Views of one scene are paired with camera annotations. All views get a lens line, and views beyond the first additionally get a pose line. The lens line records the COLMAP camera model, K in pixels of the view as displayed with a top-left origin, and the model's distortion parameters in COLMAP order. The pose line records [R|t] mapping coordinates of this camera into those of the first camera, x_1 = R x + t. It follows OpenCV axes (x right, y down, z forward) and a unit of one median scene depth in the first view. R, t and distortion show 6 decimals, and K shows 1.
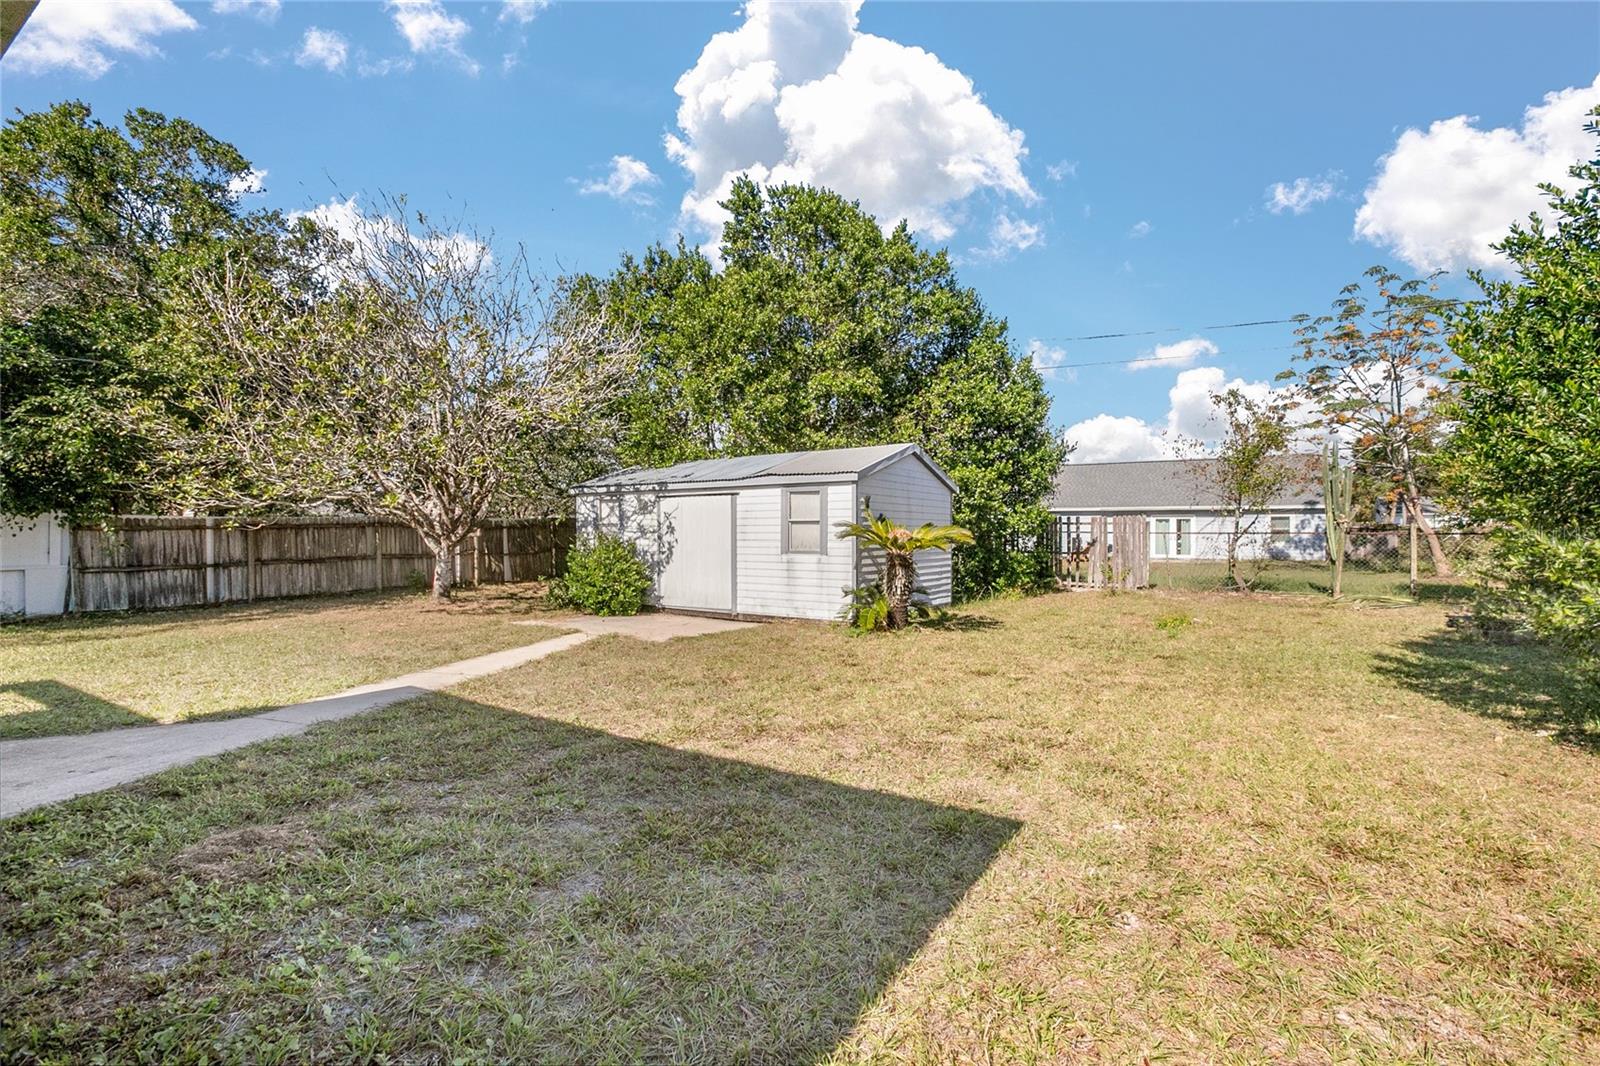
lens RADIAL K [[719.5, 0, 800.7], [0, 719.5, 528.0], [0, 0, 1]] dist [-0.044071, 0.021934]
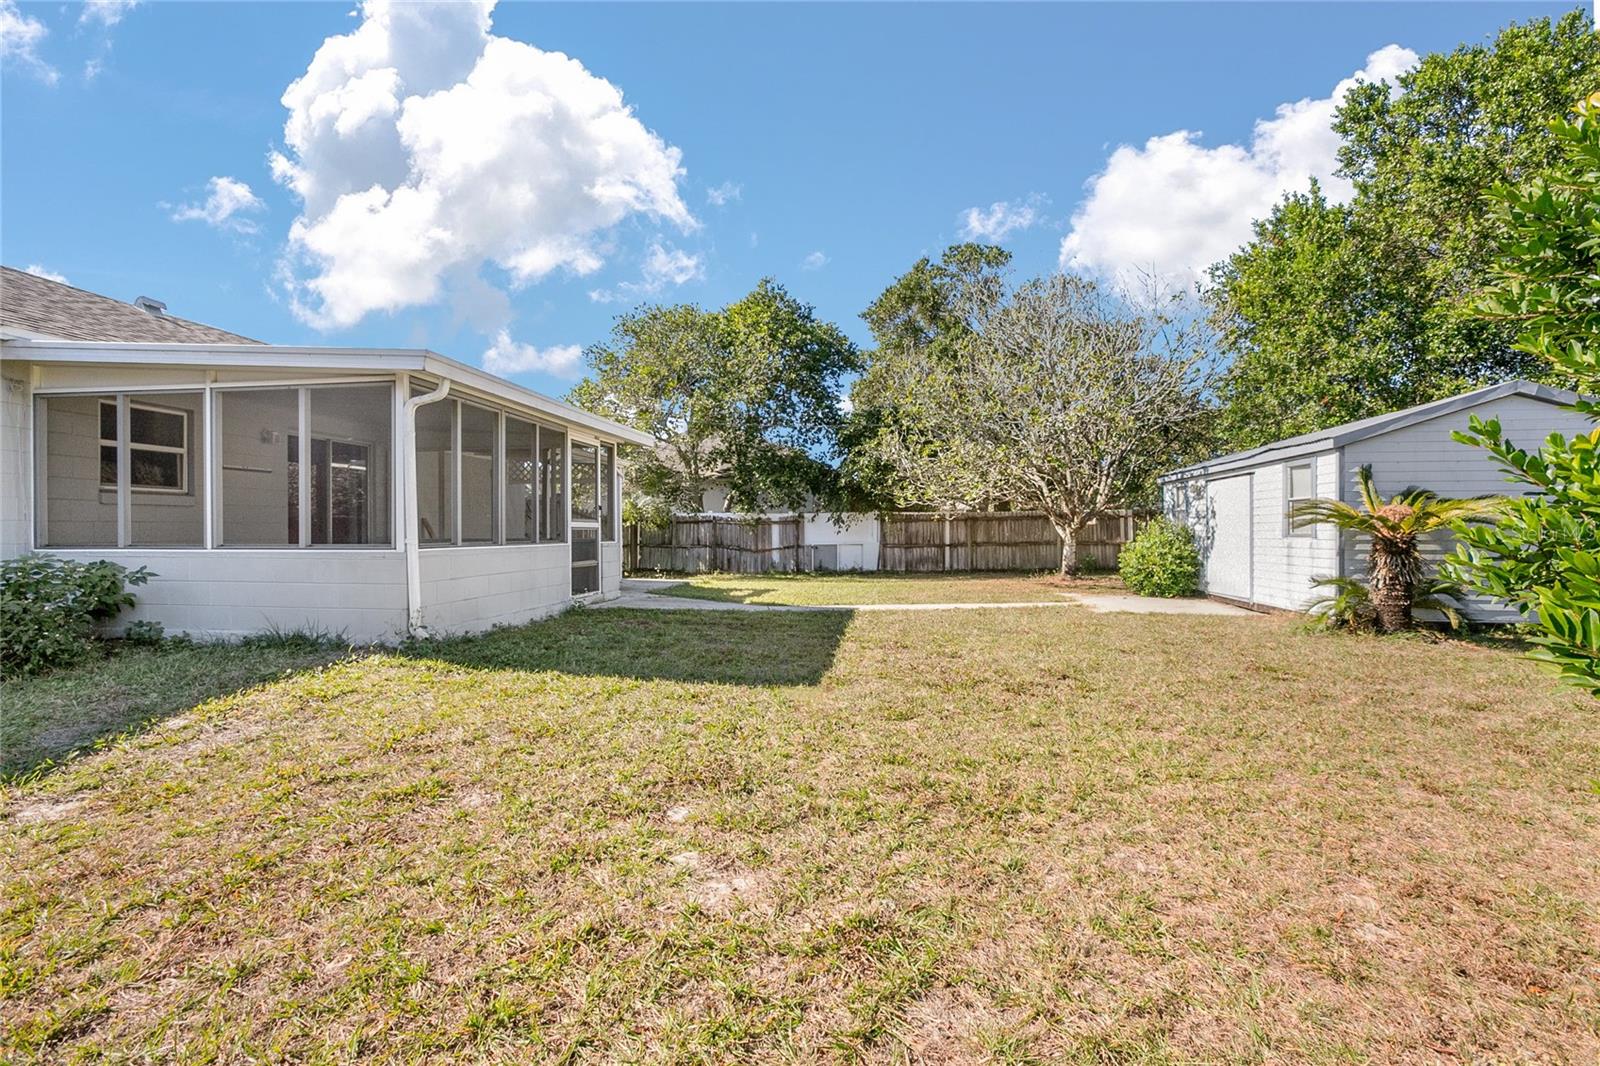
lens RADIAL K [[719.5, 0, 803.9], [0, 719.5, 530.4], [0, 0, 1]] dist [-0.044071, 0.021934]
pose [[0.425943, -0.001403, -0.904749, 0.431919], [0.005078, 0.999987, 0.000840, 0.019540], [0.904736, -0.004953, 0.425945, 0.080517]]
